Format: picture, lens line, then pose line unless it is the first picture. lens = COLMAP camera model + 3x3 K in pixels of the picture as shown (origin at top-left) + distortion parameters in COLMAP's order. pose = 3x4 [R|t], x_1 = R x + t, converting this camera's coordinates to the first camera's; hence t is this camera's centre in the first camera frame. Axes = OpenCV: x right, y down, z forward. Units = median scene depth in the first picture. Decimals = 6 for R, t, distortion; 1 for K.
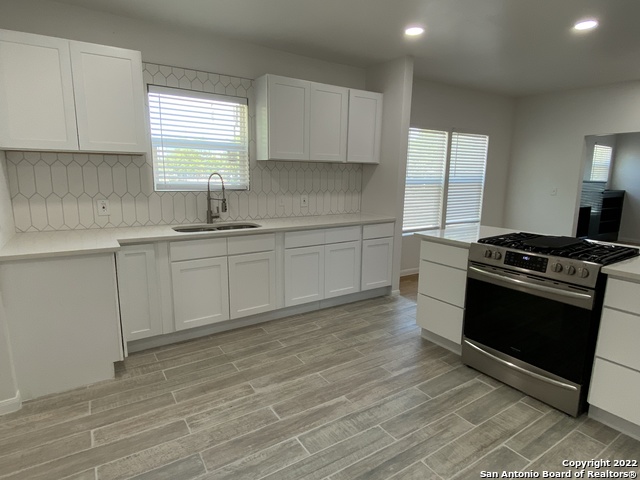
lens RADIAL K [[359.9, 0, 319.2], [0, 359.9, 240.8], [0, 0, 1]] dist [0.066048, -0.067136]
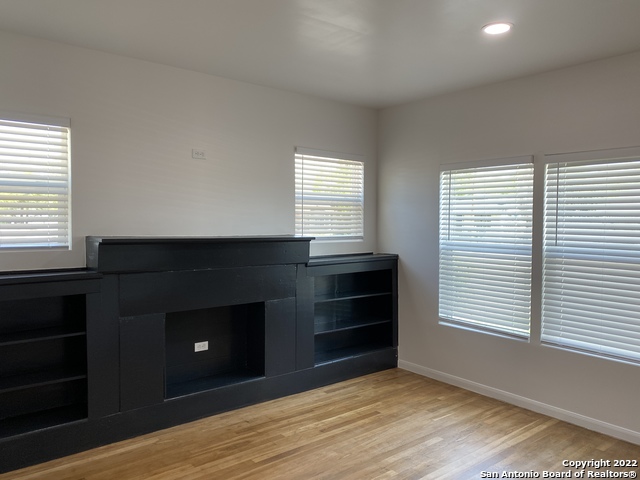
lens RADIAL K [[497.4, 0, 321.4], [0, 497.4, 241.0], [0, 0, 1]] dist [0.059939, -0.050735]
pose [[0.993213, -0.010325, 0.115847, 1.650988], [0.024525, 0.992247, -0.121834, -0.200809], [-0.113691, 0.123849, 0.985767, 0.994954]]
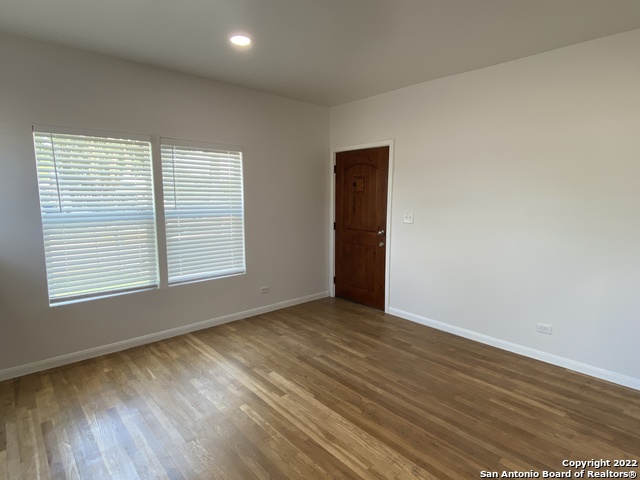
lens RADIAL K [[359.9, 0, 319.2], [0, 359.9, 240.8], [0, 0, 1]] dist [0.066048, -0.067136]
pose [[-0.159180, -0.142101, 0.976969, 1.158627], [0.168102, 0.971235, 0.168656, -0.335425], [-0.972833, 0.191077, -0.130714, 1.799954]]
